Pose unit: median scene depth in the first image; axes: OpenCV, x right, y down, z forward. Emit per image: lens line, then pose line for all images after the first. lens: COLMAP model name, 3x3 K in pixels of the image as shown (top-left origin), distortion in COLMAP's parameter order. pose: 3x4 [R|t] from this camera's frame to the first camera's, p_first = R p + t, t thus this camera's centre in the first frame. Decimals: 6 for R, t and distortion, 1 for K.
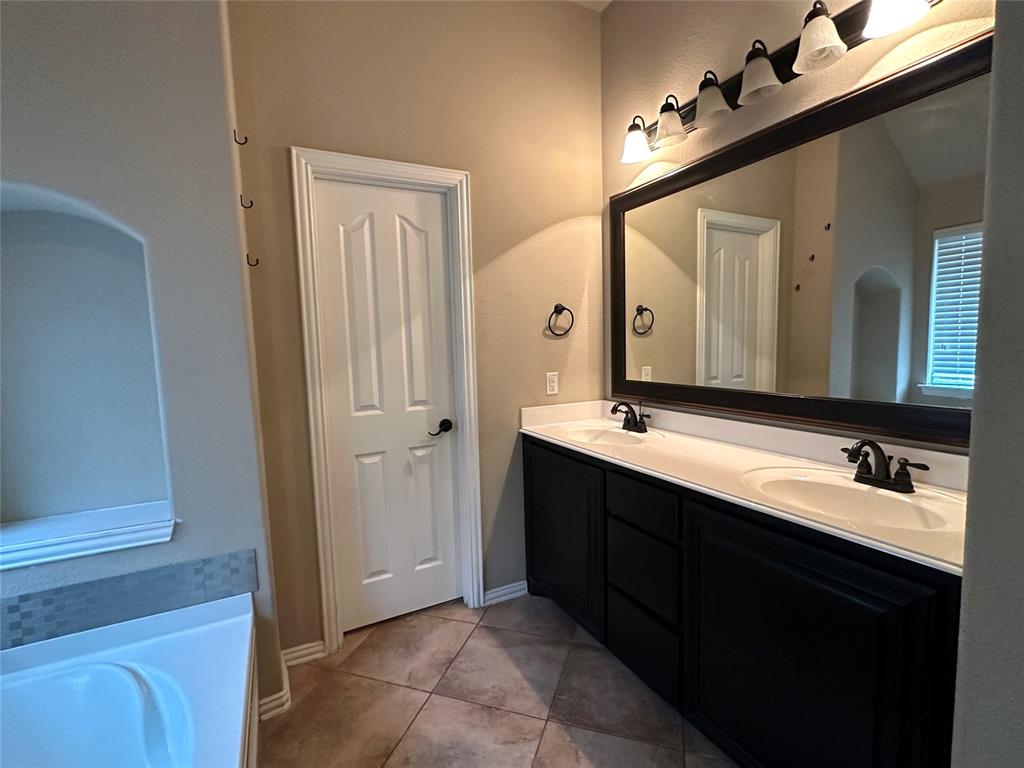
lens RADIAL K [[471.1, 0, 516.1], [0, 471.1, 381.4], [0, 0, 1]] dist [-0.003487, -0.000348]
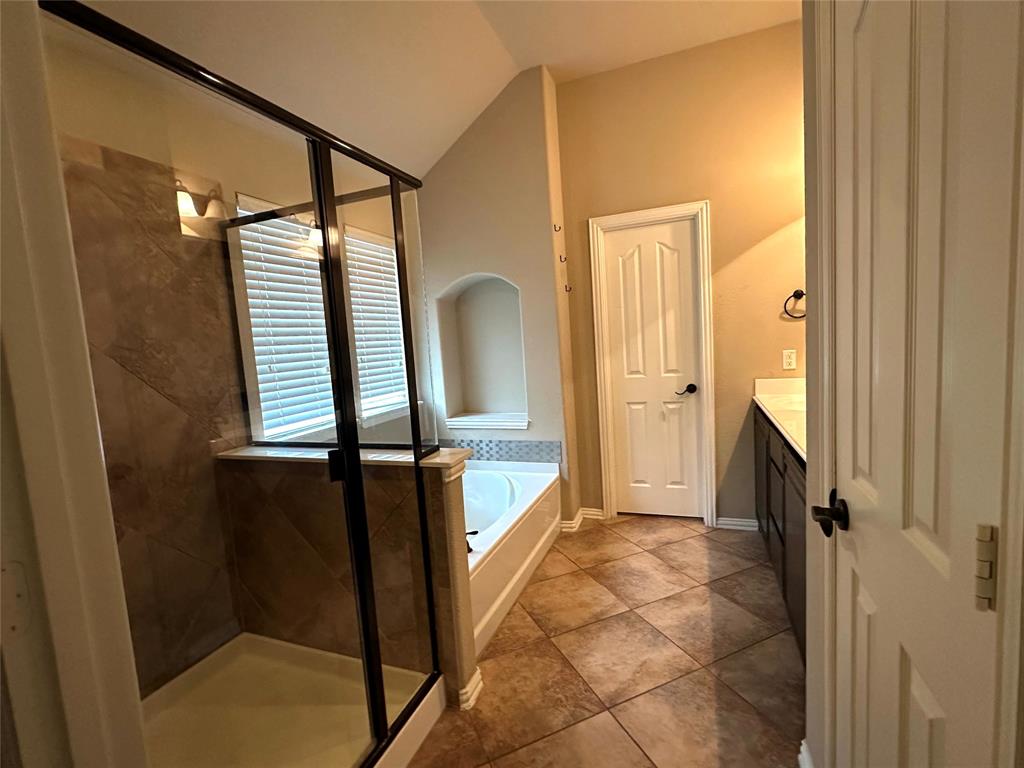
lens RADIAL K [[471.1, 0, 511.7], [0, 471.1, 384.0], [0, 0, 1]] dist [-0.003487, -0.000348]
pose [[0.660264, 0.056793, -0.748883, 0.572524], [-0.017238, 0.998020, 0.060488, 0.006464], [0.750836, -0.027029, 0.659935, -0.321234]]
